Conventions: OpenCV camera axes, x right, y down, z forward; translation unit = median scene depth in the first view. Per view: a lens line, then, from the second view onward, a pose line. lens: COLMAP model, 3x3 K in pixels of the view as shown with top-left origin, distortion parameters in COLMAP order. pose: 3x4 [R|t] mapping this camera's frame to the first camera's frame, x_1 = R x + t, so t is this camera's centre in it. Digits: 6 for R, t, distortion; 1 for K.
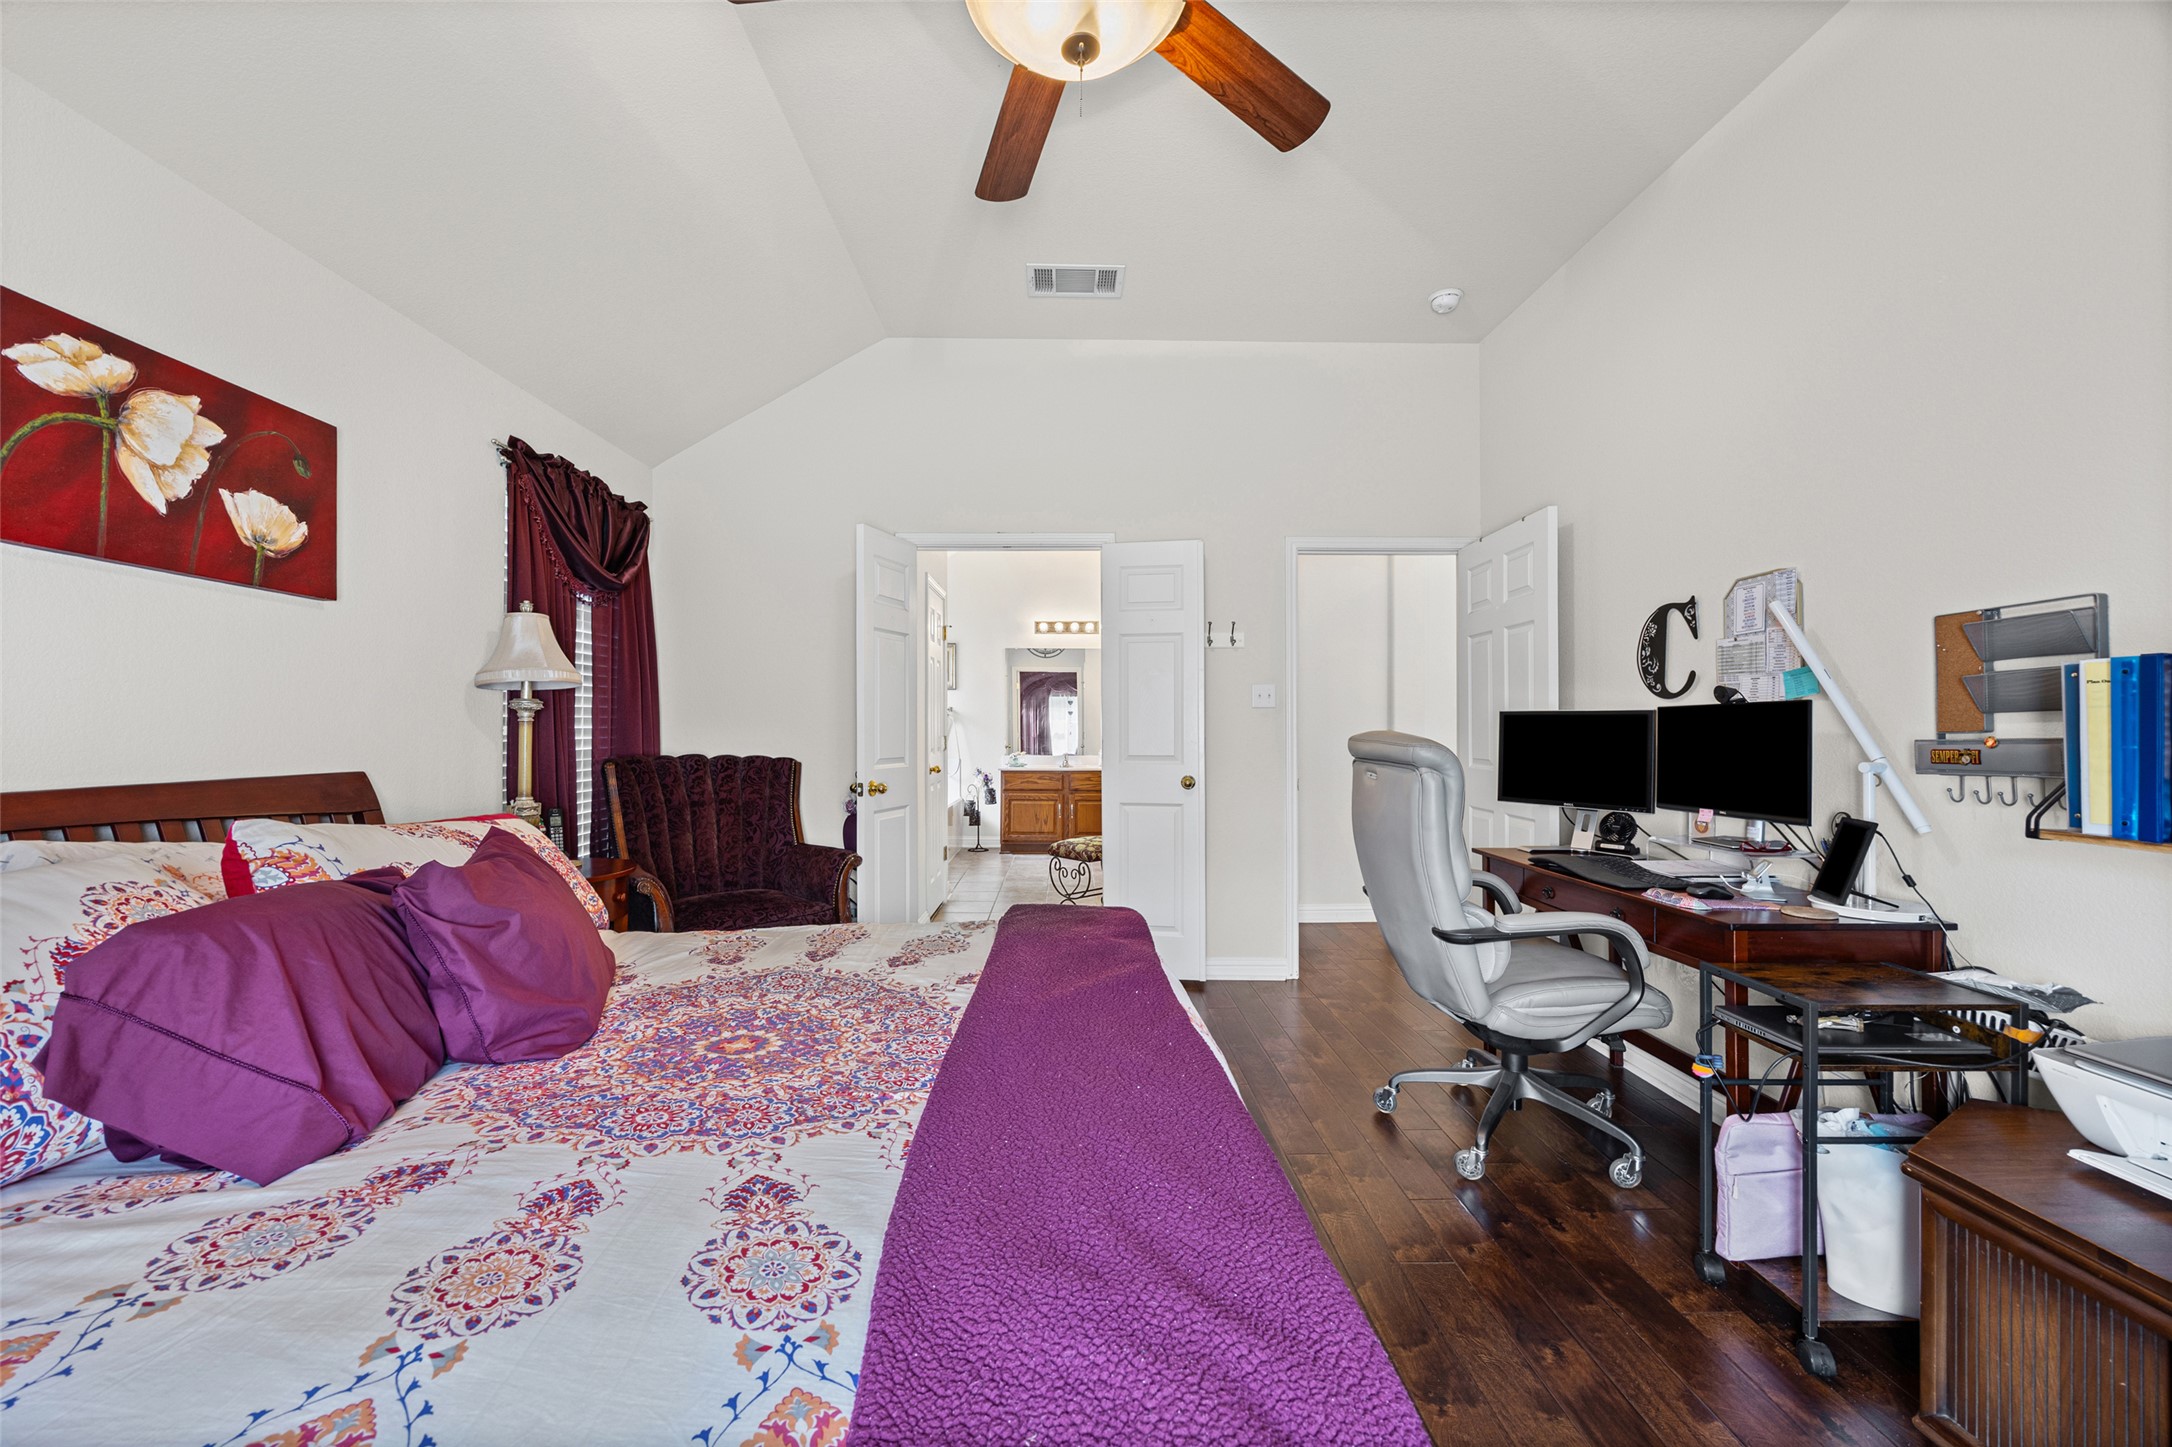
lens RADIAL K [[833.8, 0, 1086.0], [0, 833.8, 723.5], [0, 0, 1]] dist [0.000391, 0.000043]
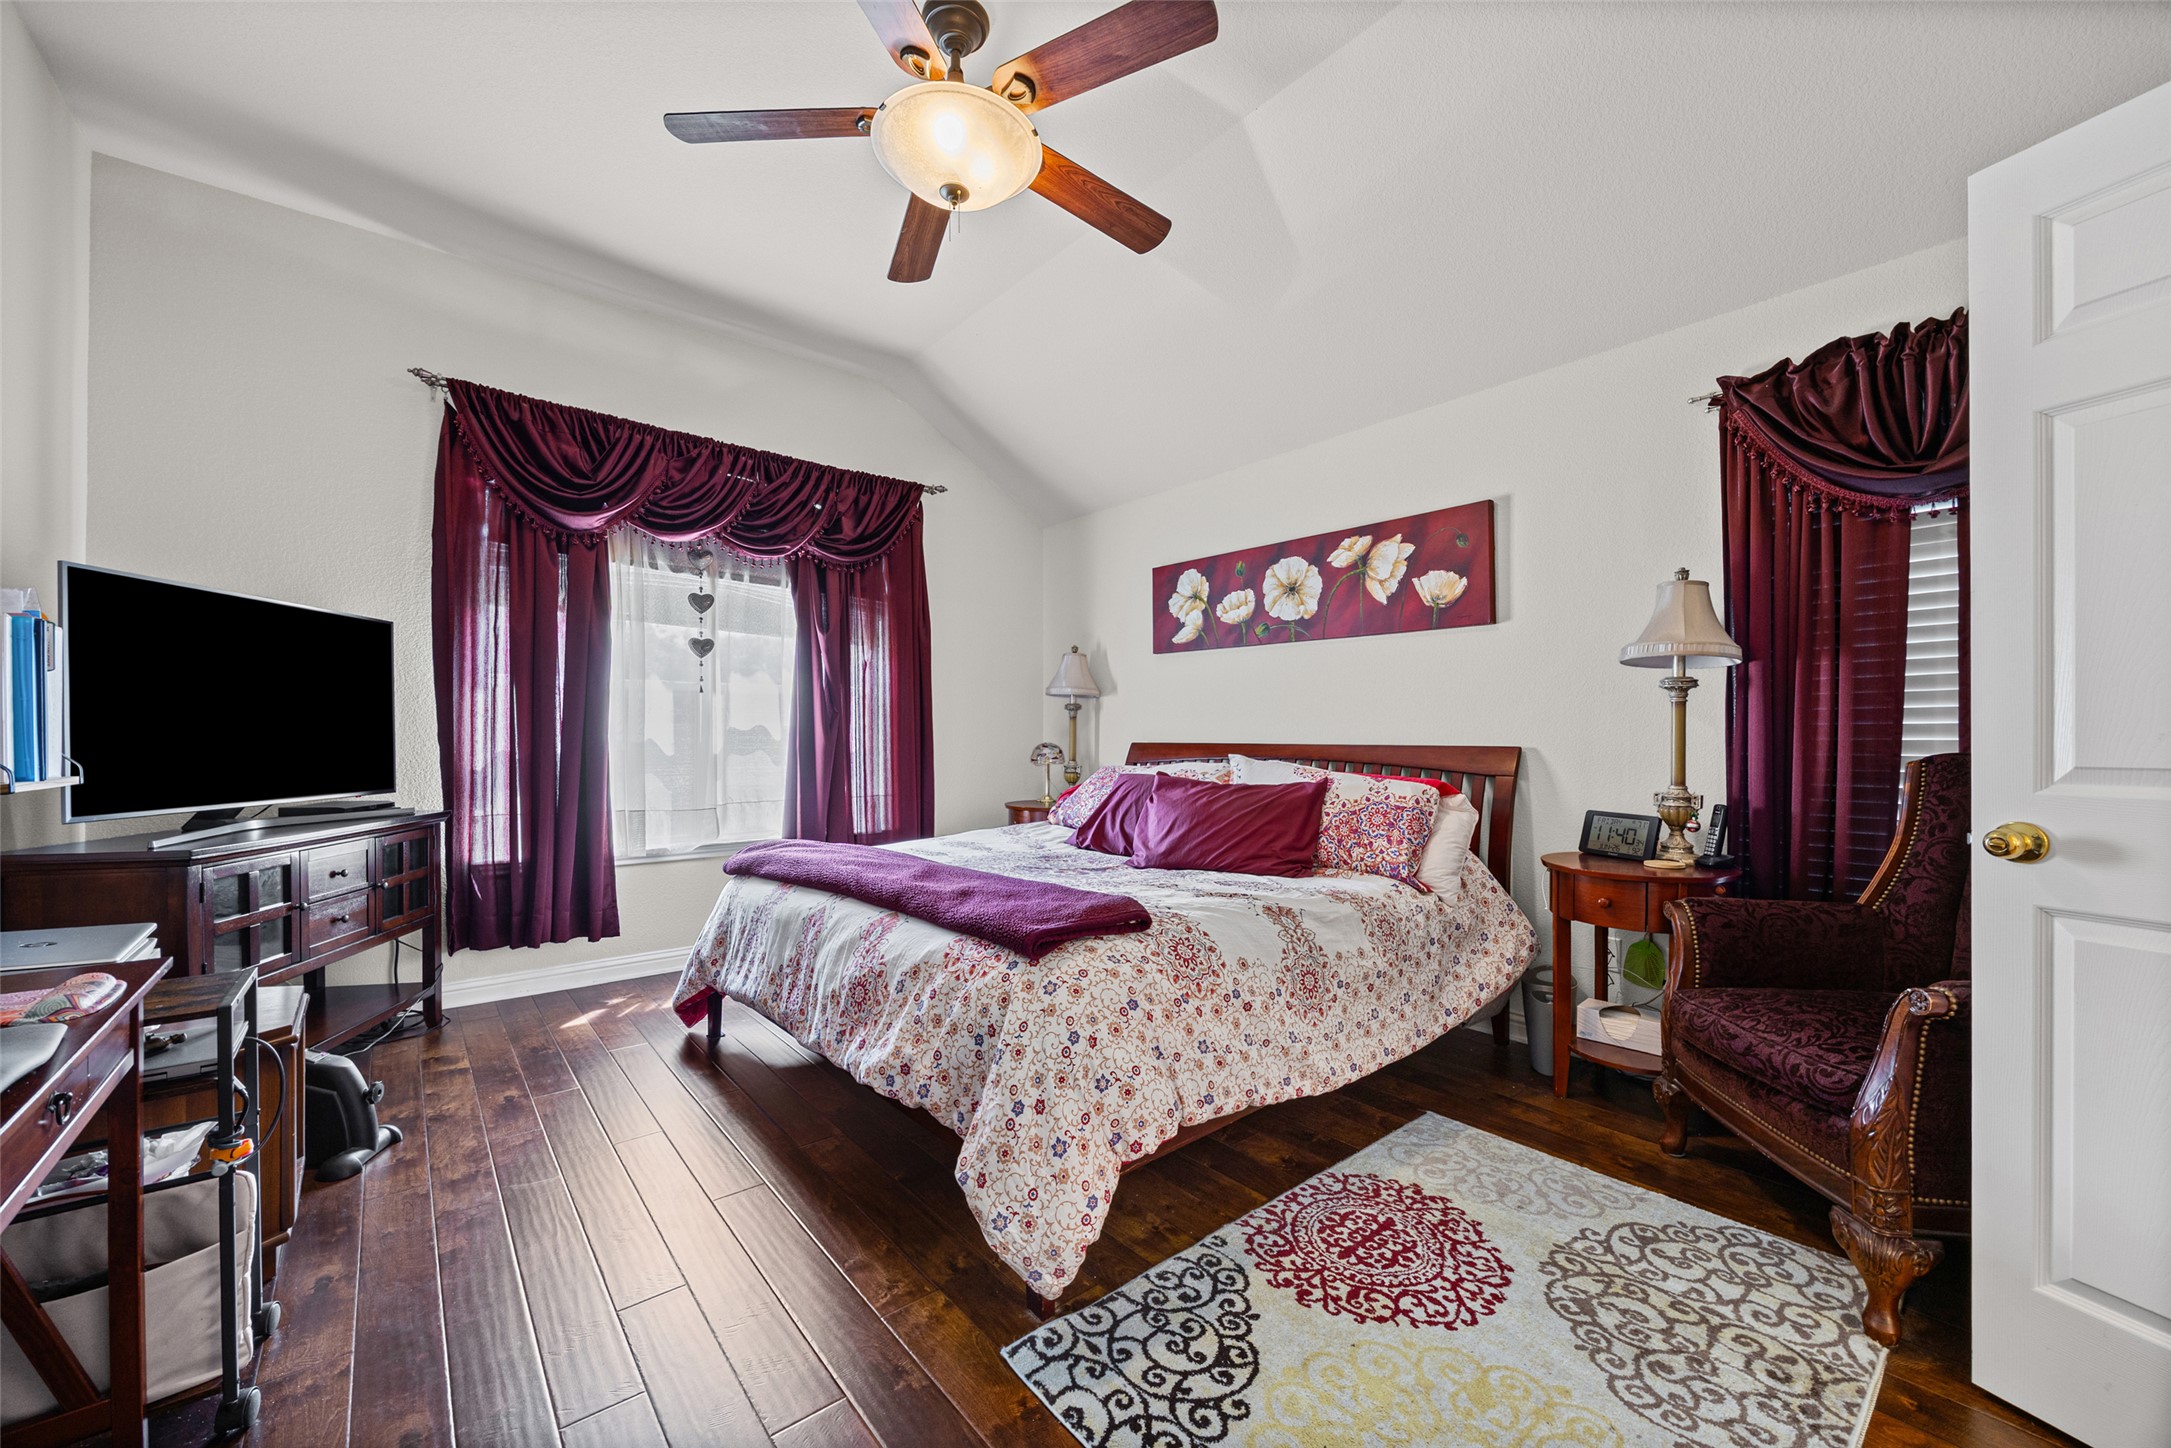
lens RADIAL K [[833.4, 0, 1085.5], [0, 833.4, 724.0], [0, 0, 1]] dist [0.000391, 0.000043]
pose [[-0.782958, -0.012494, -0.621949, 0.234450], [-0.000168, 0.999802, -0.019874, 0.022818], [0.622075, -0.015456, -0.782805, 0.792673]]
